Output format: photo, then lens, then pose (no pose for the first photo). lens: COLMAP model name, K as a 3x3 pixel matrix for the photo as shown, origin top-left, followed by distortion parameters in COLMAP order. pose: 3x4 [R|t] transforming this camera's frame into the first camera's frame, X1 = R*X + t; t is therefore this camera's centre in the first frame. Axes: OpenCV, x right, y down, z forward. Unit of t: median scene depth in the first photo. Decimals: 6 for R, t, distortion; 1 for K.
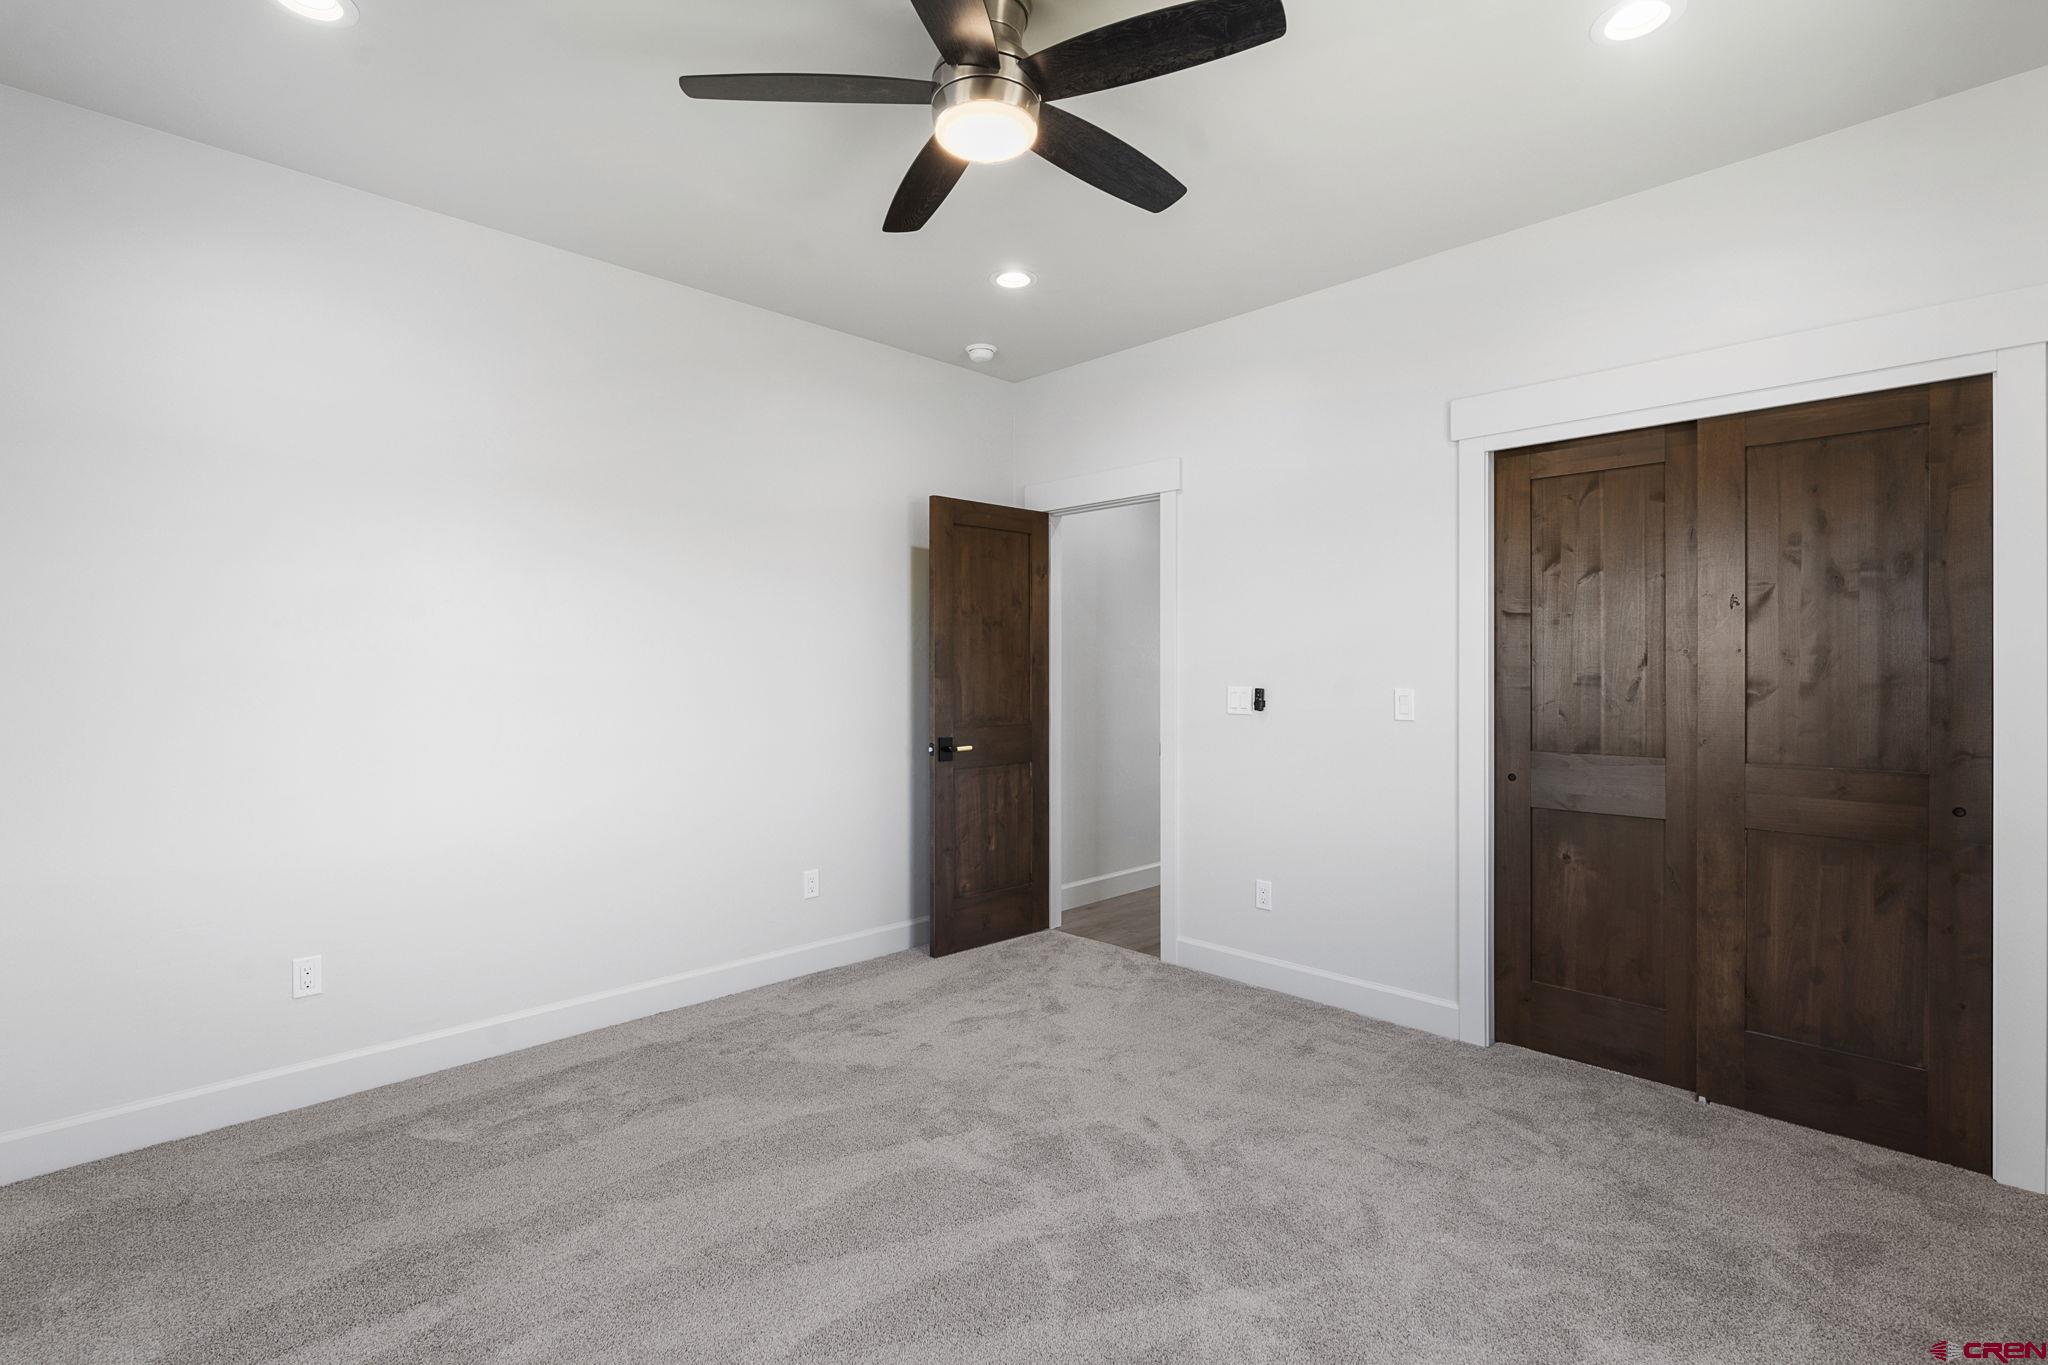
lens RADIAL K [[950.5, 0, 1024.0], [0, 950.5, 682.5], [0, 0, 1]] dist [-0.000994, 0.000061]
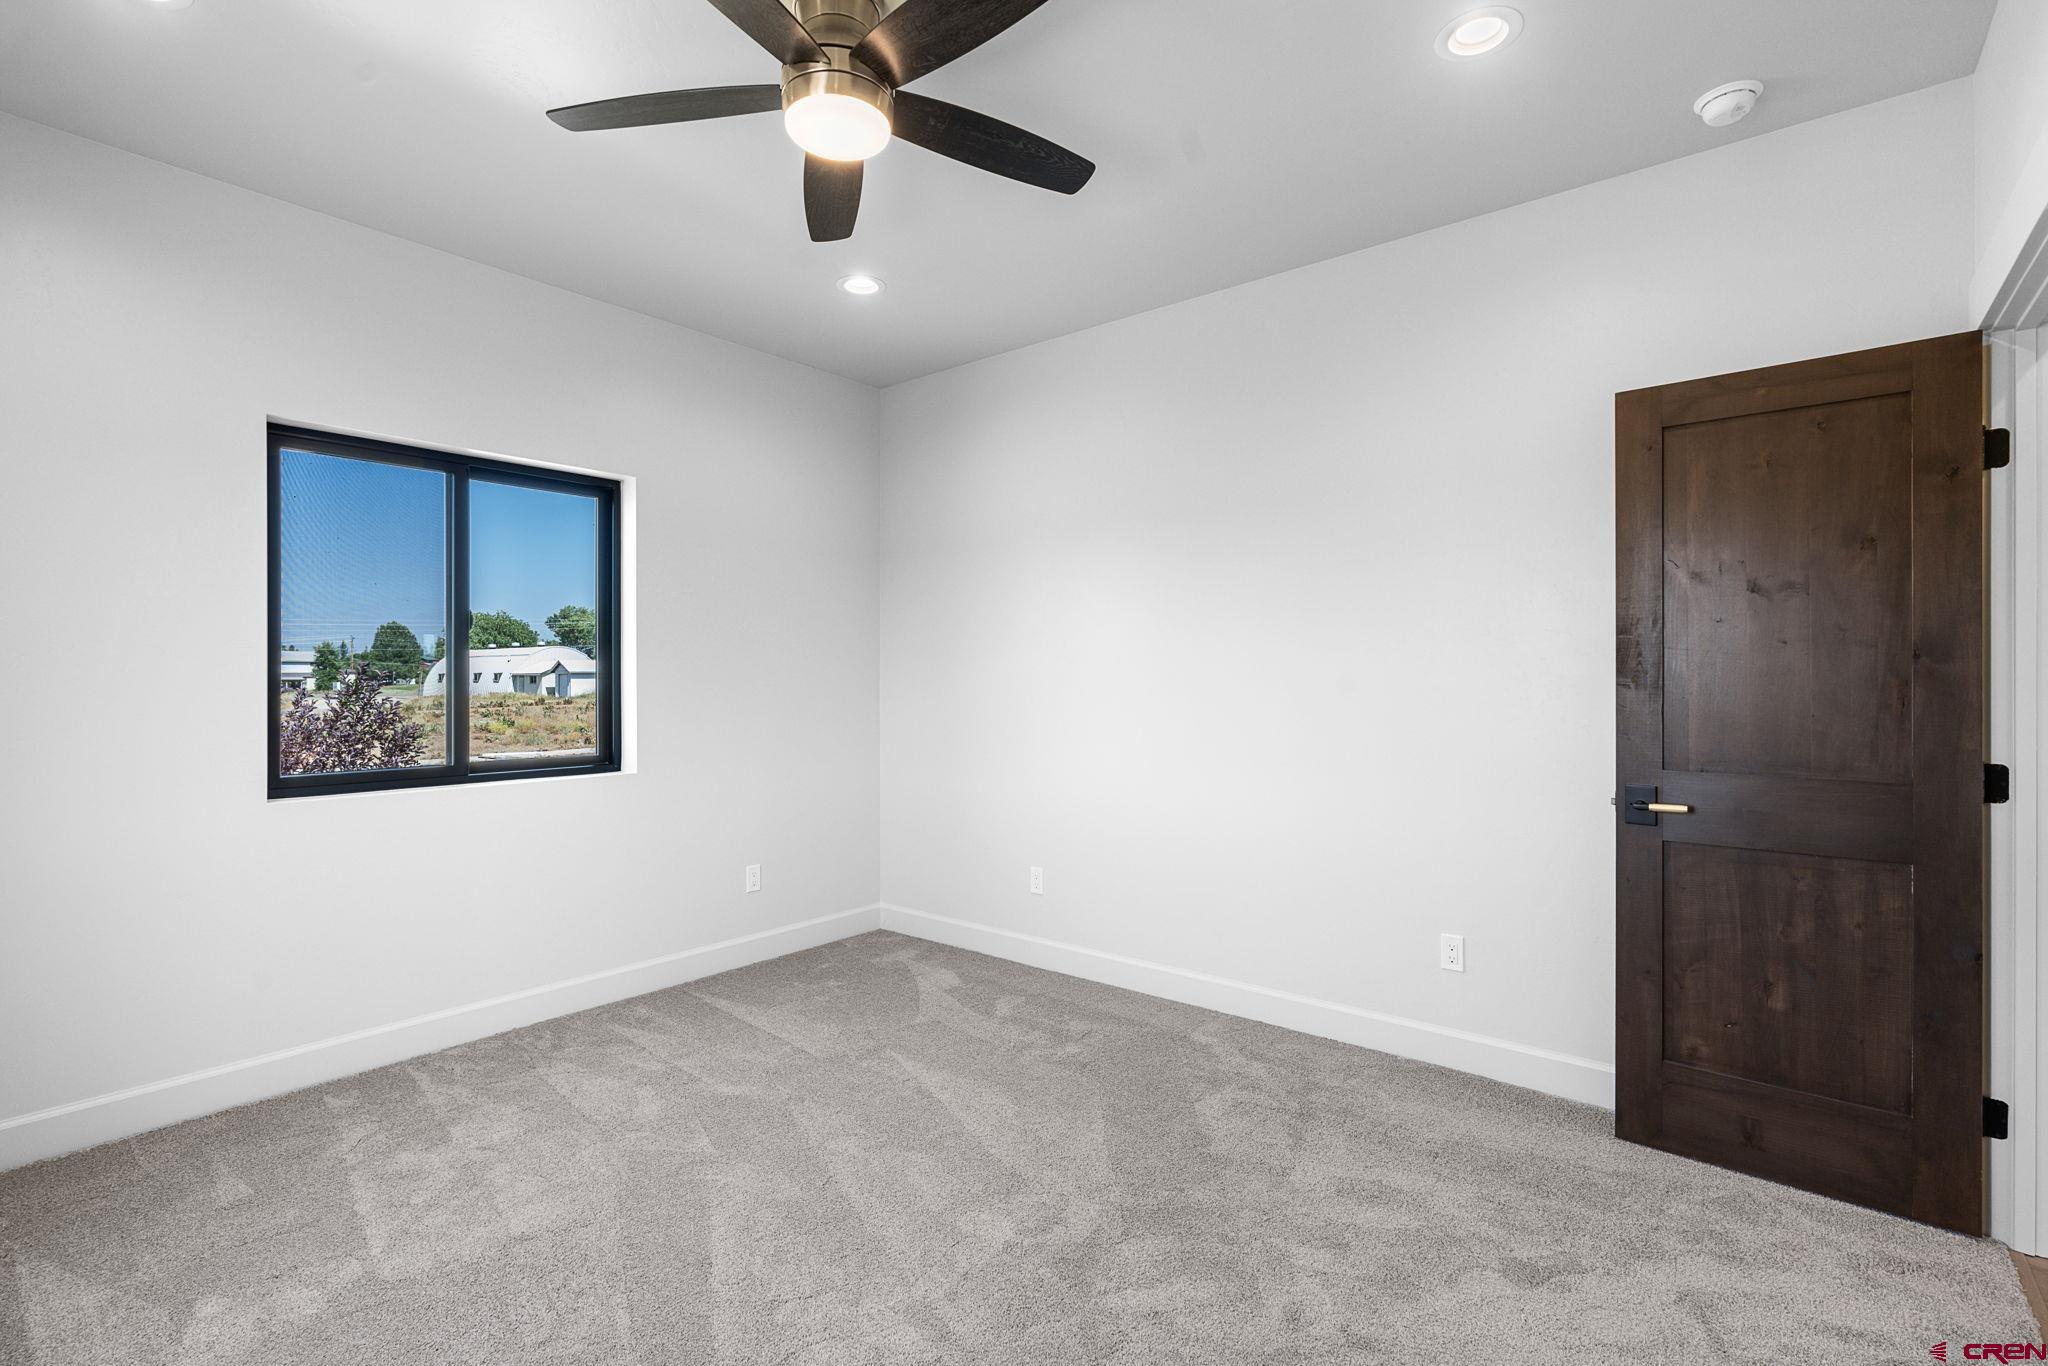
lens RADIAL K [[924.1, 0, 1014.7], [0, 924.1, 689.6], [0, 0, 1]] dist [-0.000916, 0.000302]
pose [[0.107889, 0.010367, -0.994109, 0.449737], [-0.014237, 0.999859, 0.008882, -0.002613], [0.994061, 0.013195, 0.108021, 0.528558]]
